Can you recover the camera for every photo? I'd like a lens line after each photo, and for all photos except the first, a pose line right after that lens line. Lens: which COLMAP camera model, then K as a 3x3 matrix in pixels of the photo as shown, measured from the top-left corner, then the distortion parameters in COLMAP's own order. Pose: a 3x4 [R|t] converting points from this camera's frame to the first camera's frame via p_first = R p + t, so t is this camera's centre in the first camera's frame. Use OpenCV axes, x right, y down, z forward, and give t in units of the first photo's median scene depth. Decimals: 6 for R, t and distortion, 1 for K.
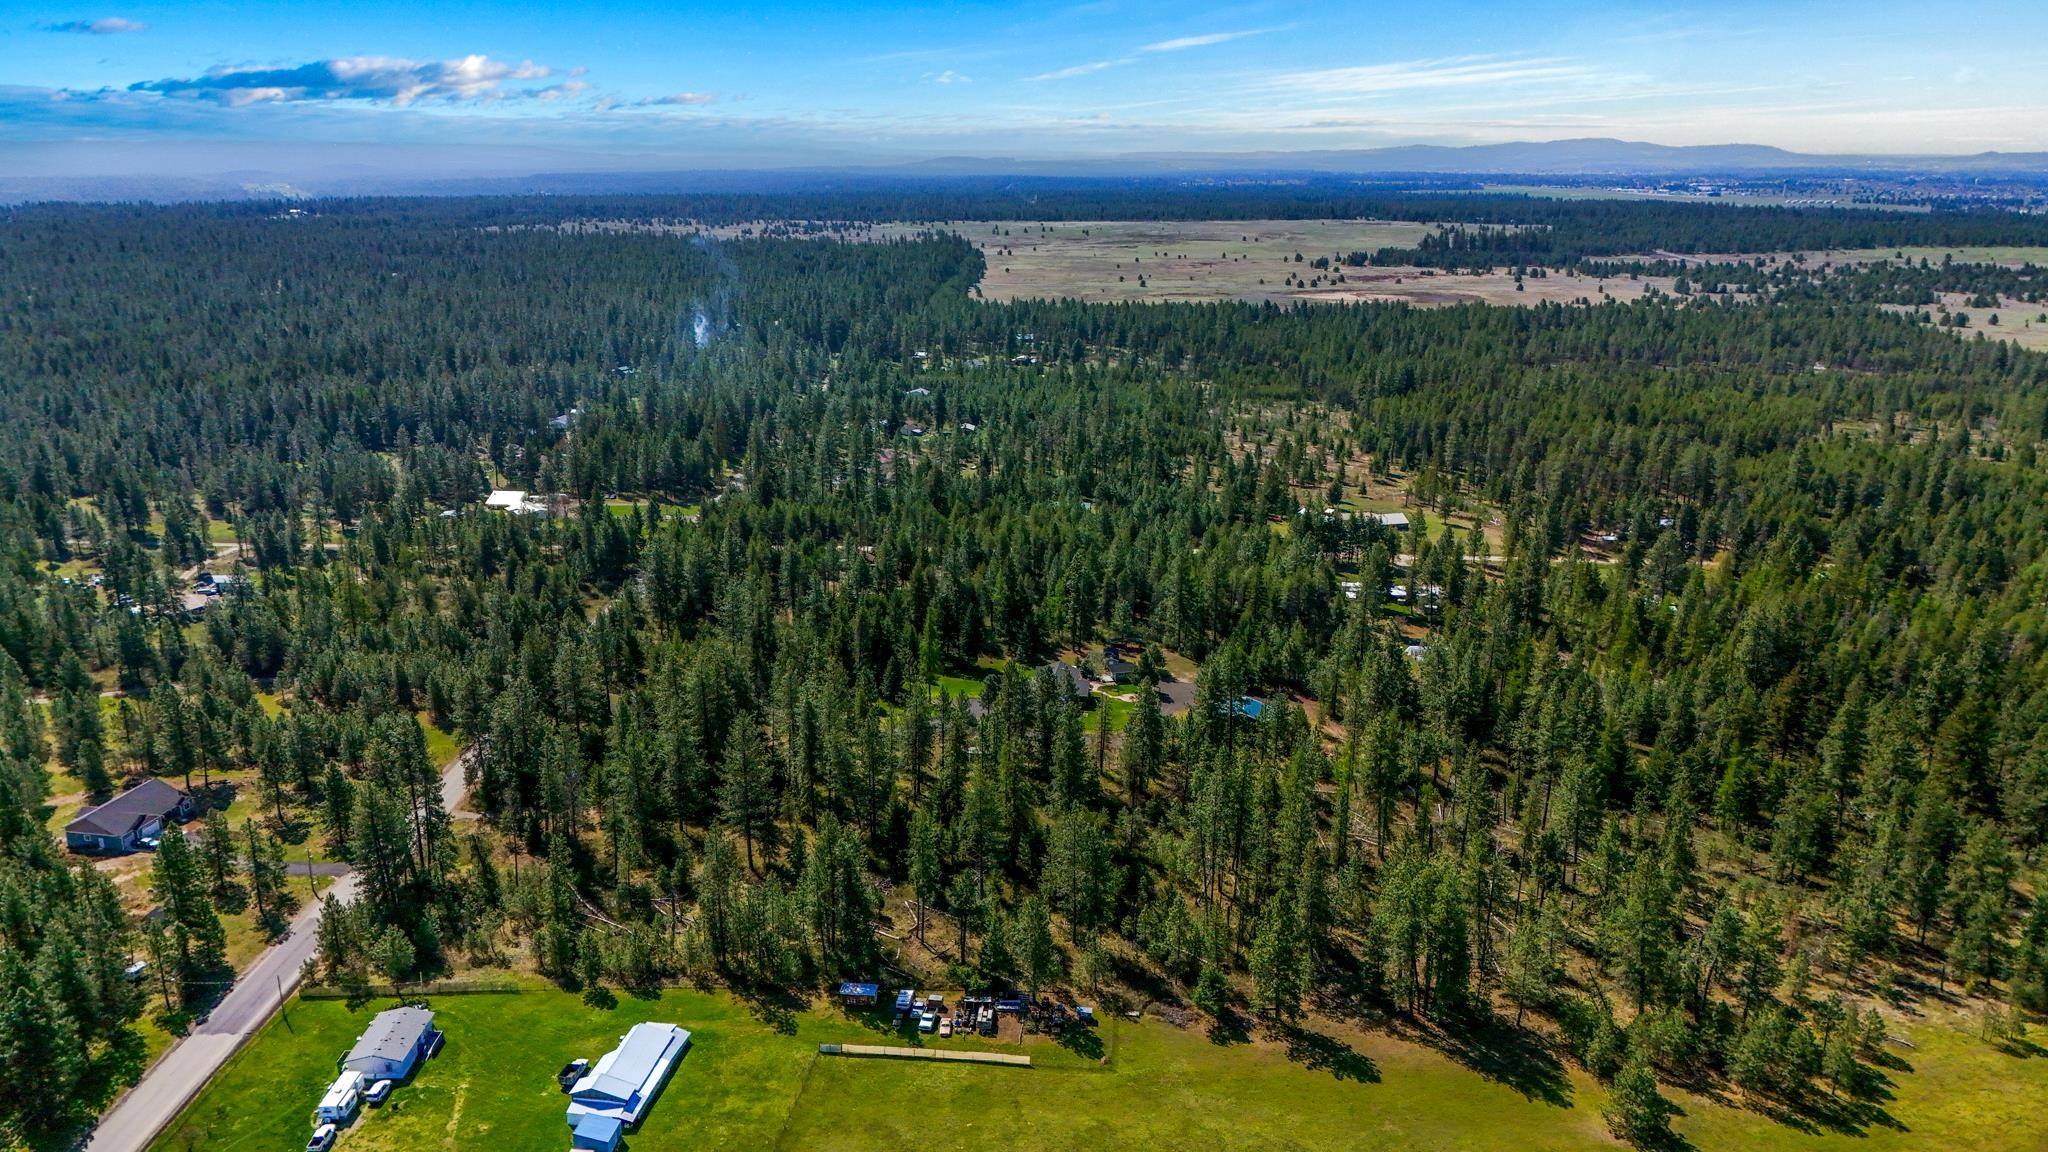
lens RADIAL K [[1507.4, 0, 1028.2], [0, 1507.4, 535.0], [0, 0, 1]] dist [0.086116, -0.091956]
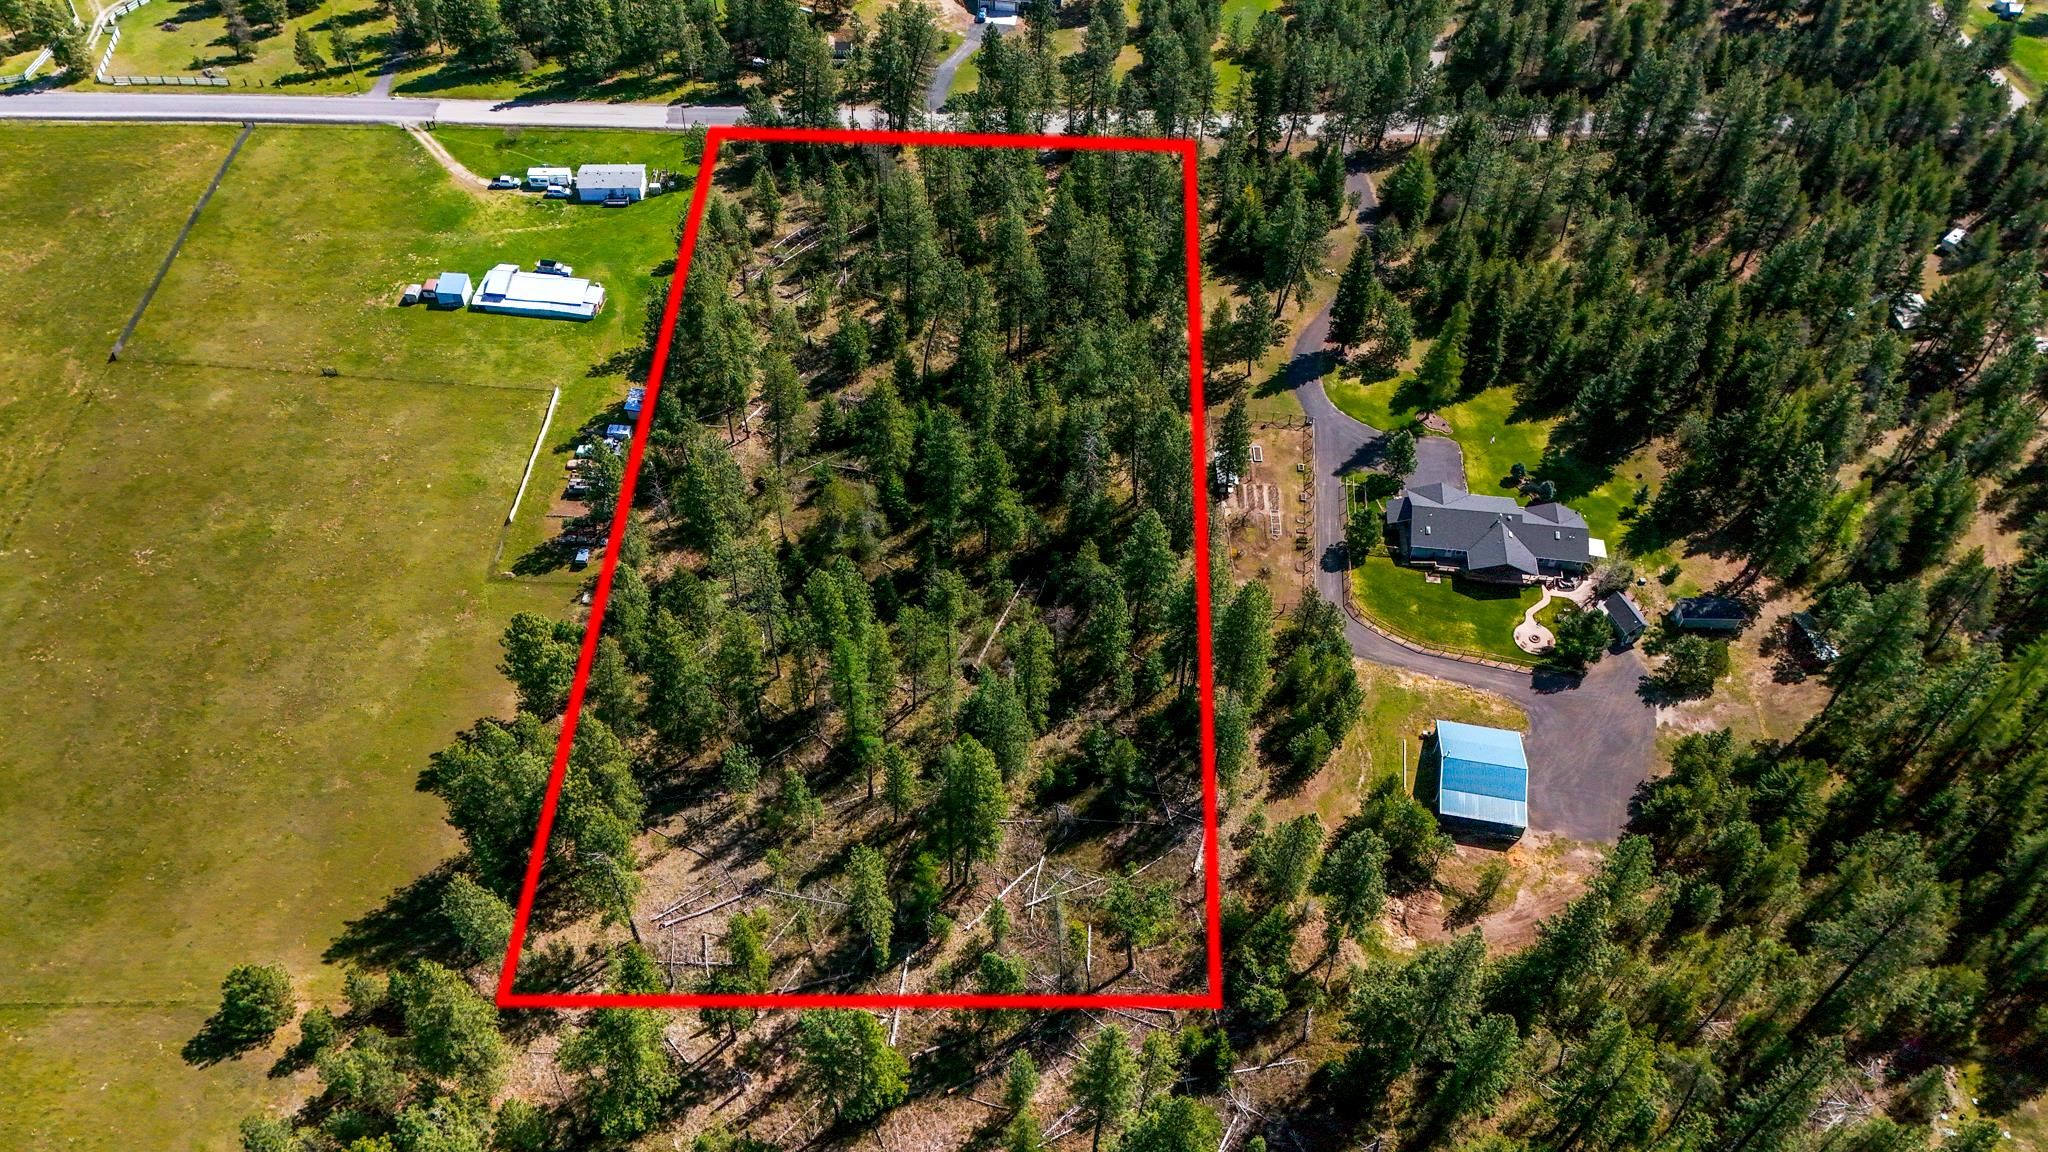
lens RADIAL K [[1528.1, 0, 1024.0], [0, 1528.1, 576.0], [0, 0, 1]] dist [0.055976, -0.001812]
pose [[0.041896, 0.729142, -0.683079, 0.744057], [-0.267698, 0.666875, 0.695425, -0.455149], [0.962592, 0.153723, 0.223129, 1.050016]]
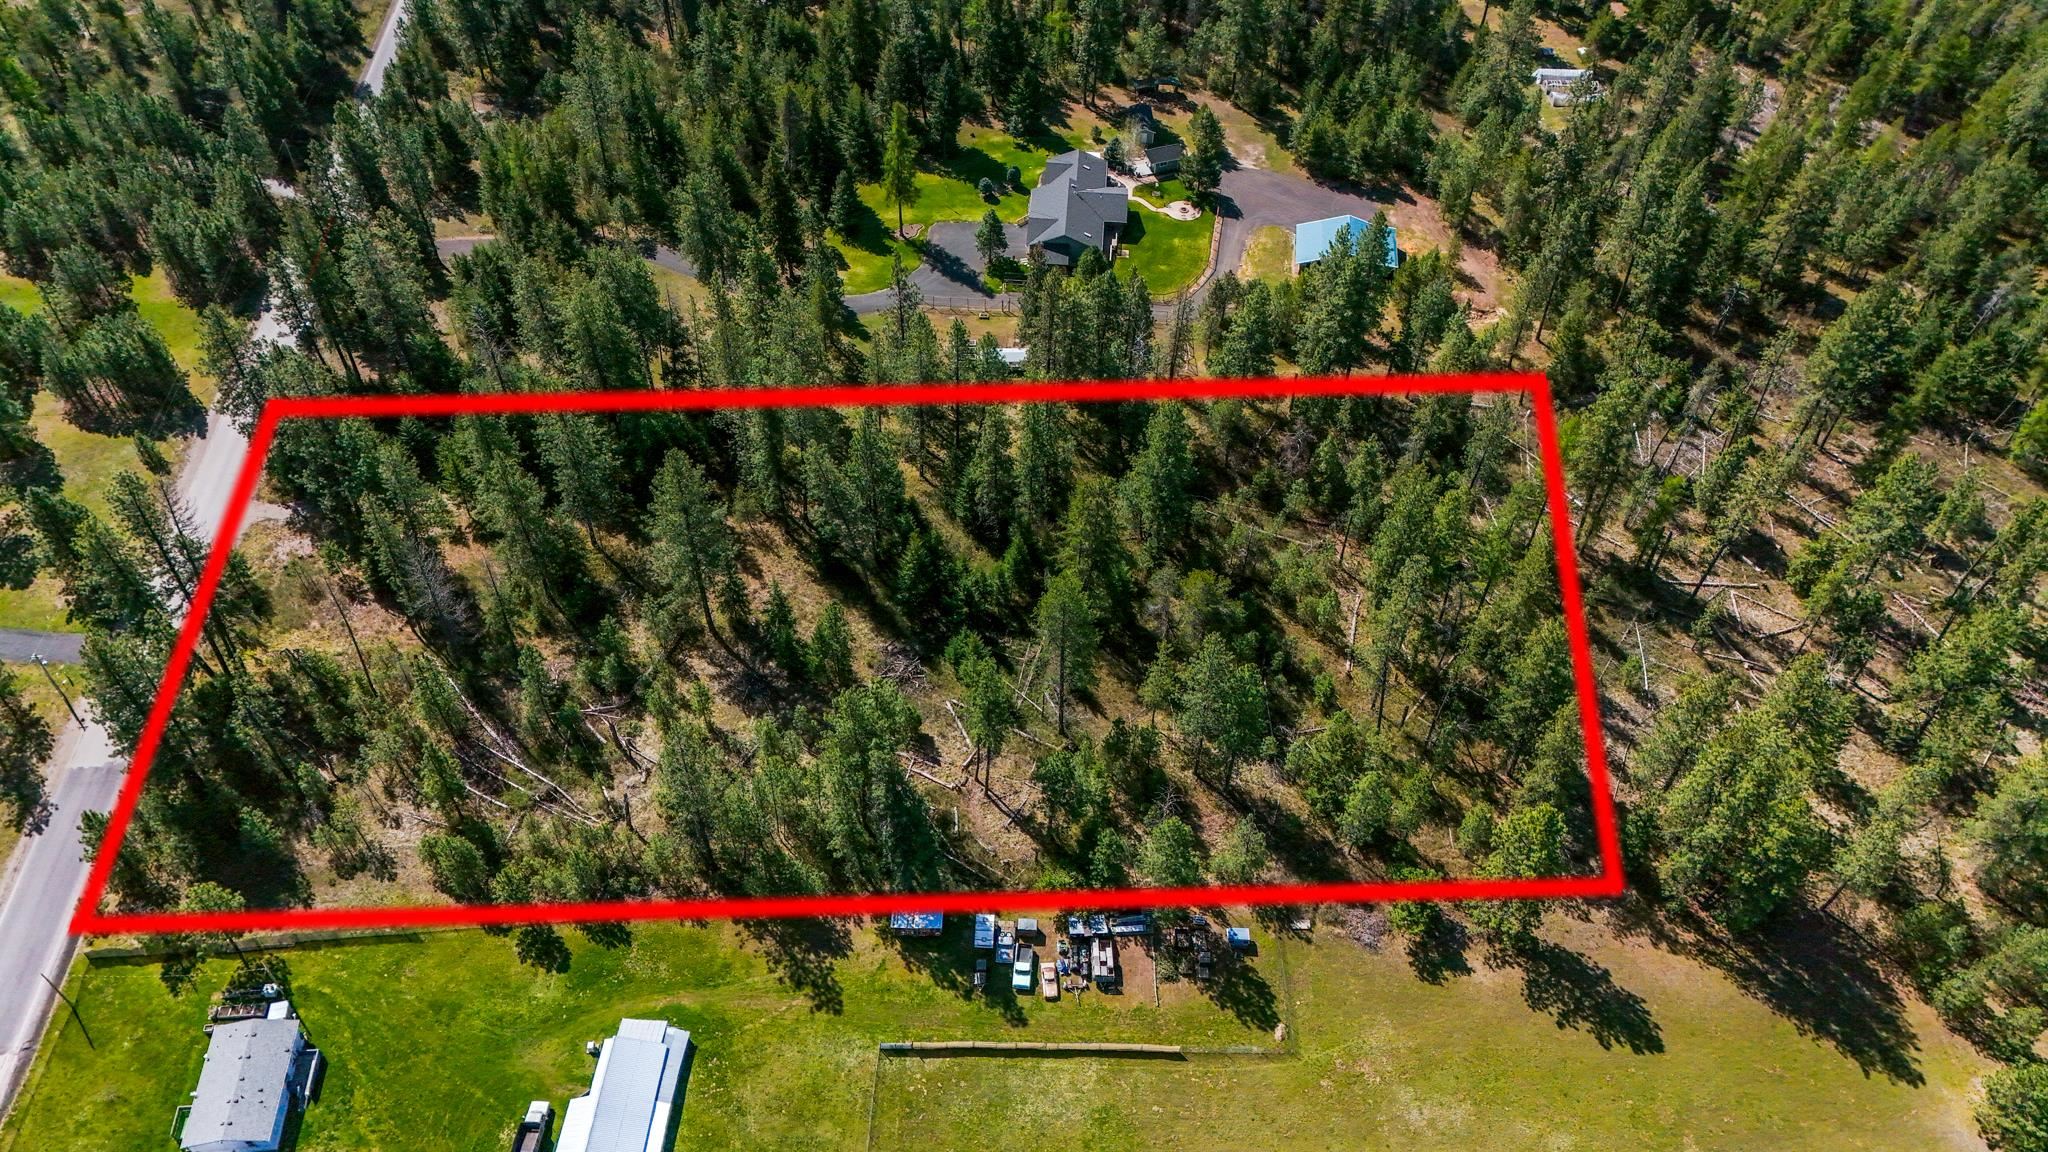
lens RADIAL K [[1494.9, 0, 1024.0], [0, 1494.9, 576.0], [0, 0, 1]] dist [0.091400, -0.094186]
pose [[0.996284, -0.052860, 0.068000, -0.101988], [0.007612, 0.840467, 0.541809, -0.211069], [-0.085792, -0.539278, 0.837747, 0.503876]]
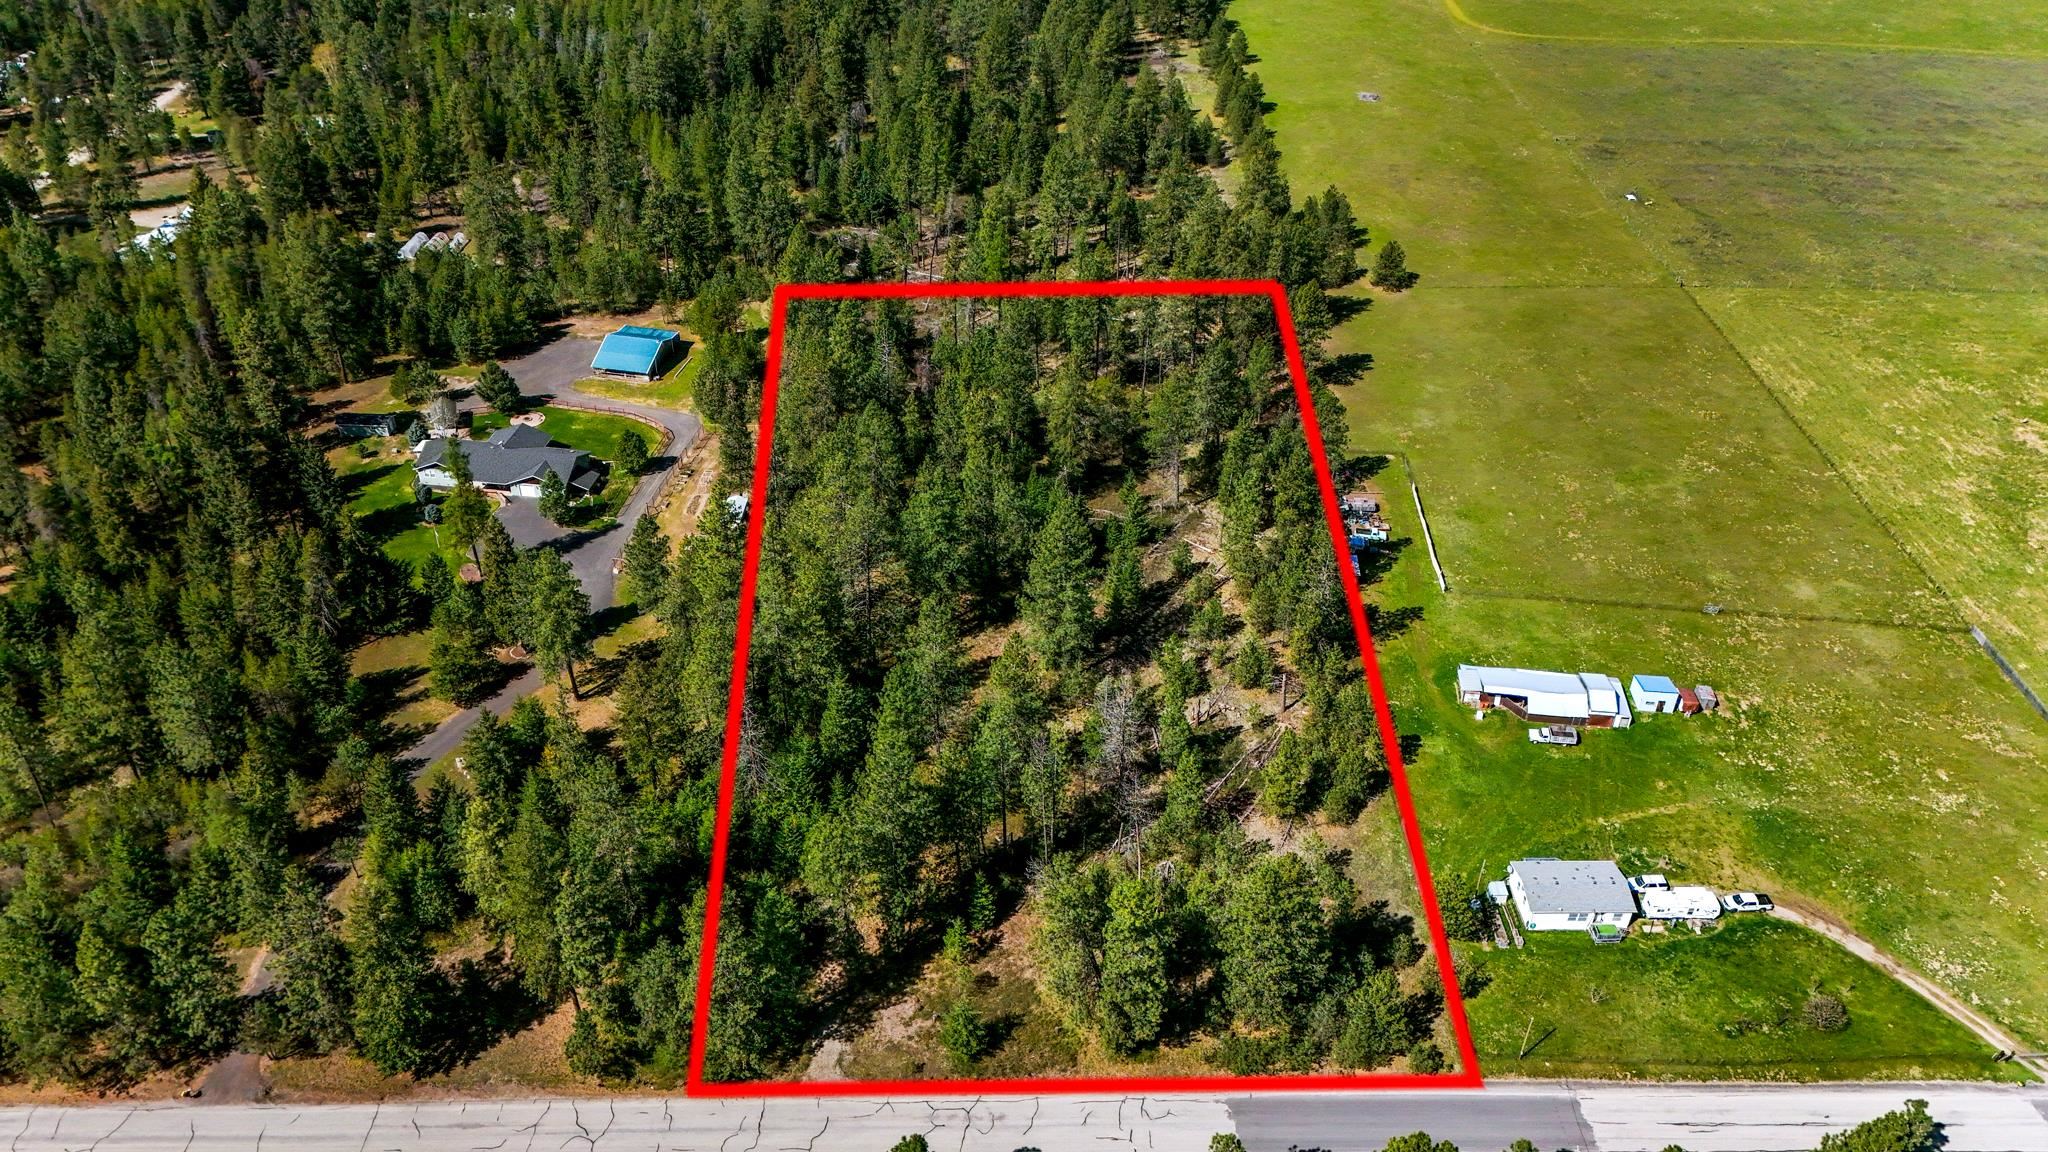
lens RADIAL K [[1494.9, 0, 1024.0], [0, 1494.9, 576.0], [0, 0, 1]] dist [0.091400, -0.094186]
pose [[-0.018645, -0.583805, 0.811679, -0.922364], [0.229608, 0.787624, 0.571777, -0.314054], [-0.973105, 0.197028, 0.119361, 1.101226]]
